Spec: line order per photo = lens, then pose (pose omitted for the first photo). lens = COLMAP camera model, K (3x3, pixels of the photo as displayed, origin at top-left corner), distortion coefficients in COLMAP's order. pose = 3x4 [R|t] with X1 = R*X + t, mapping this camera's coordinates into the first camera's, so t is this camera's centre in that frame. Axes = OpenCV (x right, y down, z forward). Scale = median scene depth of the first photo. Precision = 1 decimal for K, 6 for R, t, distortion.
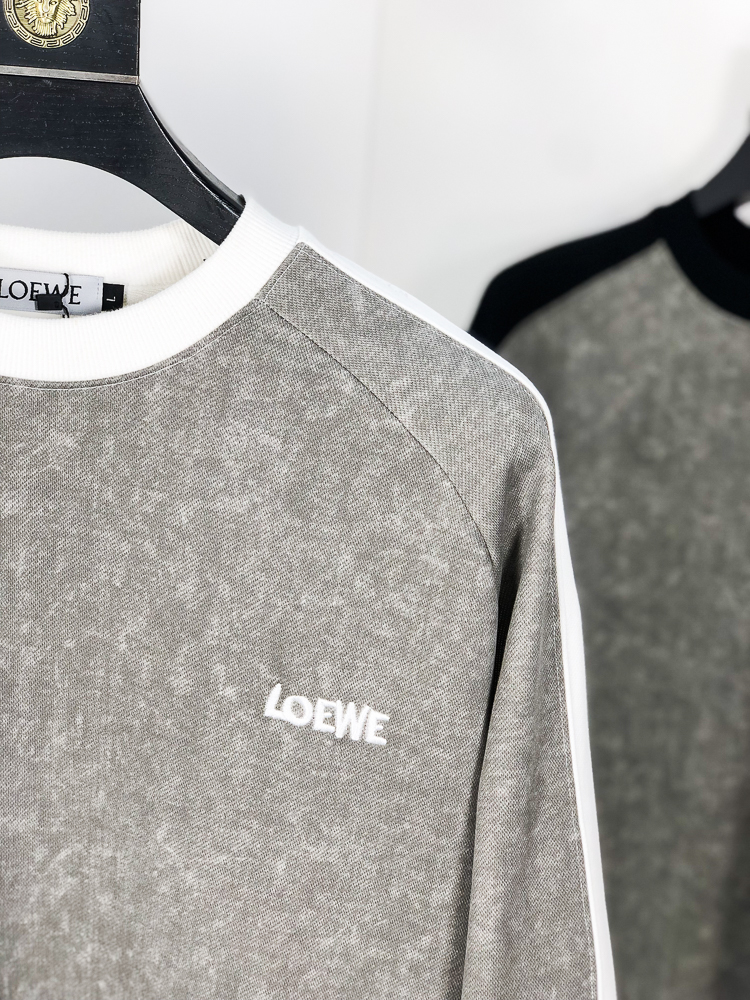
lens RADIAL K [[1504.1, 0, 375.0], [0, 1504.1, 500.0], [0, 0, 1]] dist [-0.100392, 0.068443]
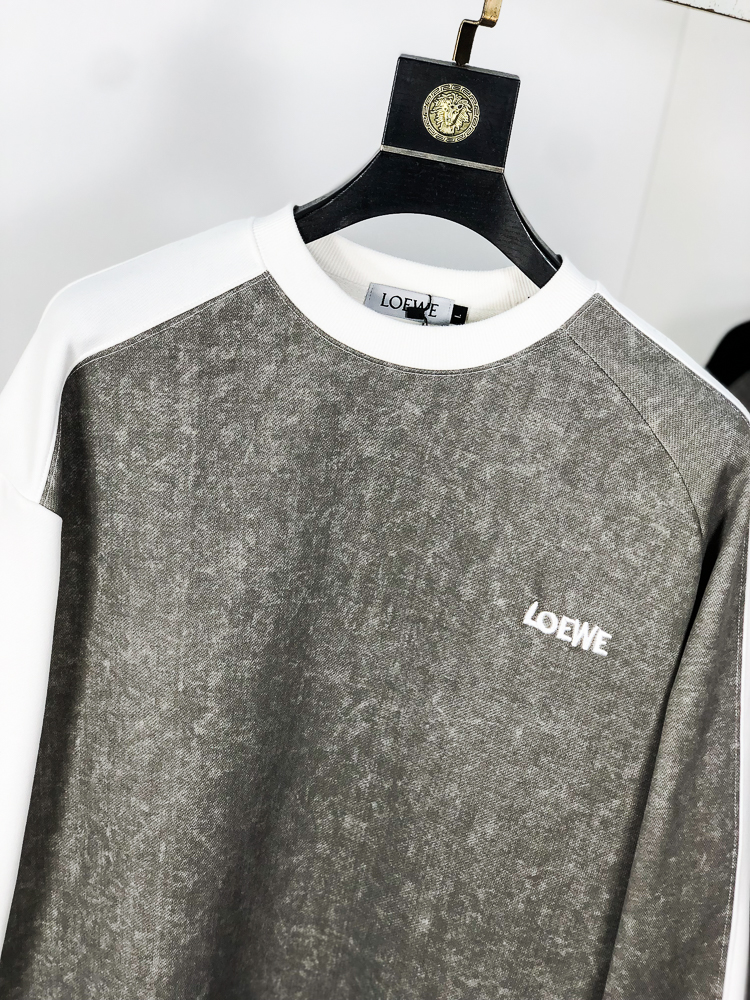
lens RADIAL K [[1484.0, 0, 373.0], [0, 1484.0, 514.7], [0, 0, 1]] dist [-0.019254, 0.162558]
pose [[0.979803, 0.137324, -0.145354, -0.023843], [-0.138369, 0.990376, 0.002944, 0.060433], [0.144360, 0.017228, 0.989375, -0.410293]]
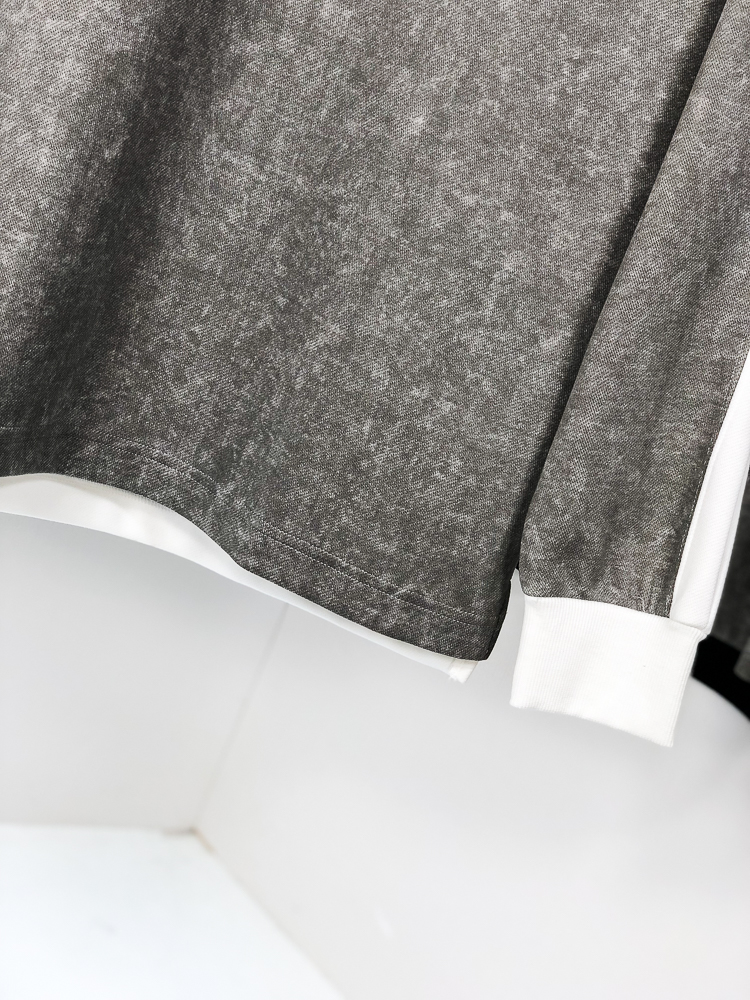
lens RADIAL K [[1501.7, 0, 375.0], [0, 1501.7, 500.0], [0, 0, 1]] dist [0.217811, -0.996214]
pose [[0.954850, 0.295455, 0.031115, -0.116499], [-0.291401, 0.951814, -0.095582, 0.880225], [-0.057856, 0.082199, 0.994935, -0.060498]]
